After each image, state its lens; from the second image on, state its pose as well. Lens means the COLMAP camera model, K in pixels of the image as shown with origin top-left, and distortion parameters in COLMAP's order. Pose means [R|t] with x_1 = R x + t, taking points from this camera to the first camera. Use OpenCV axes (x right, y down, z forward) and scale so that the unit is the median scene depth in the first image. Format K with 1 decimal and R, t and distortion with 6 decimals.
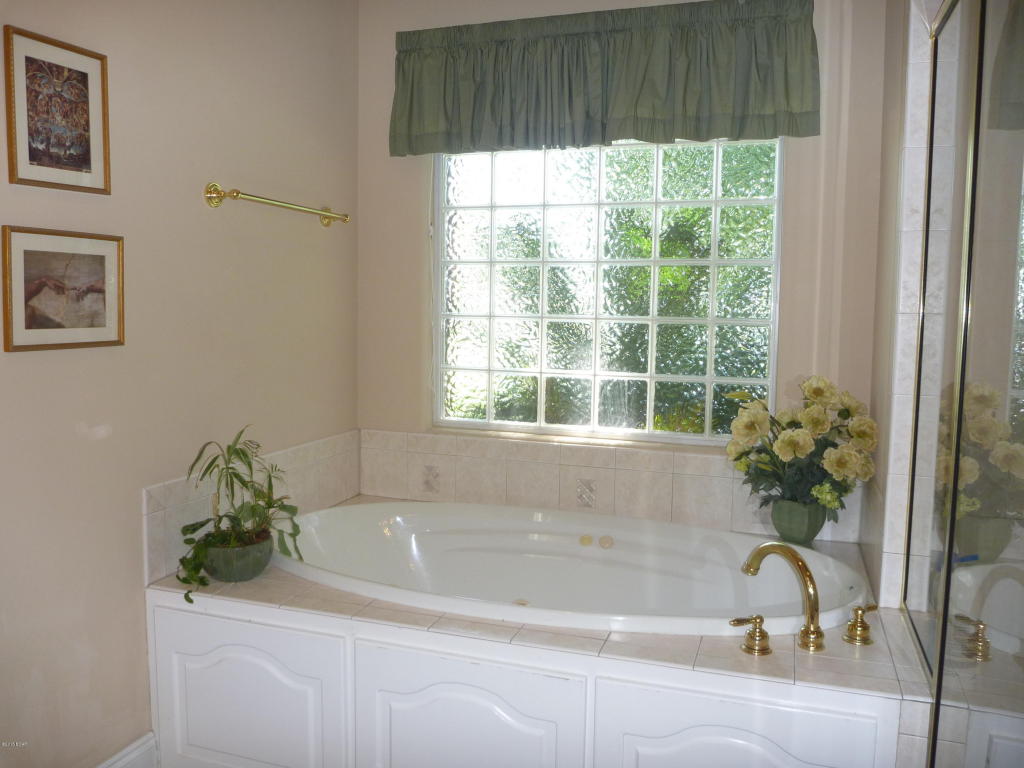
lens RADIAL K [[824.2, 0, 505.0], [0, 824.2, 381.5], [0, 0, 1]] dist [-0.042751, 0.000955]
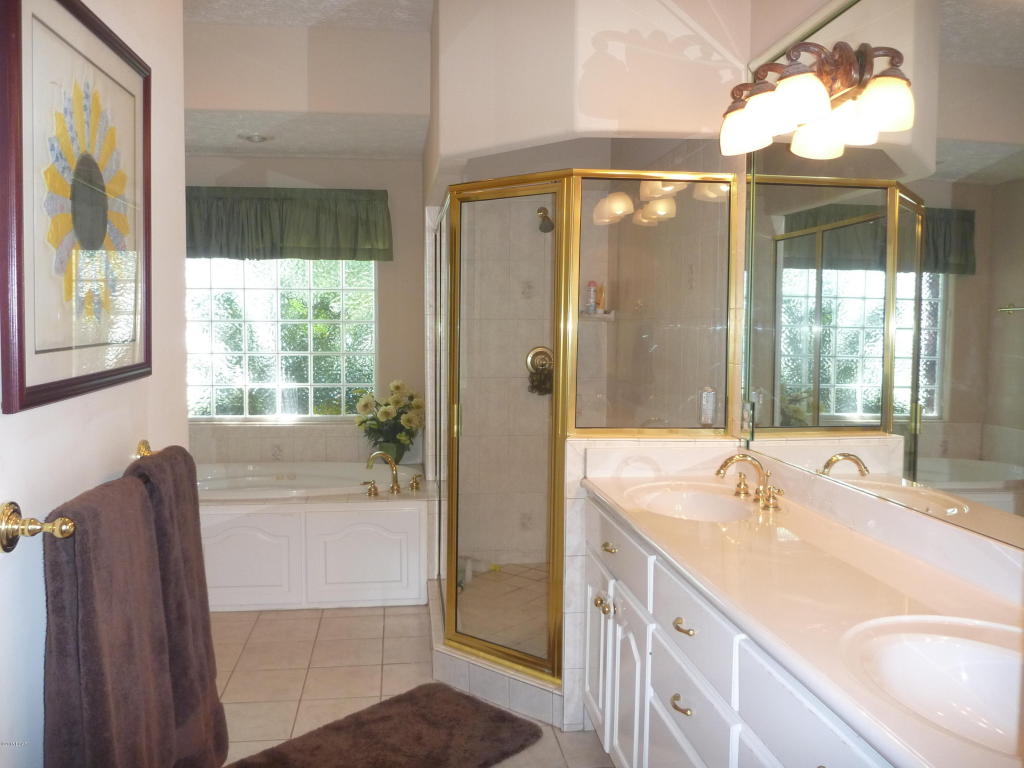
lens RADIAL K [[824.2, 0, 505.0], [0, 824.2, 381.5], [0, 0, 1]] dist [-0.042751, 0.000955]
pose [[0.895883, -0.038332, 0.442634, -0.243586], [0.050031, 0.998638, -0.014780, 0.035393], [-0.441465, 0.035387, 0.896581, -0.820264]]
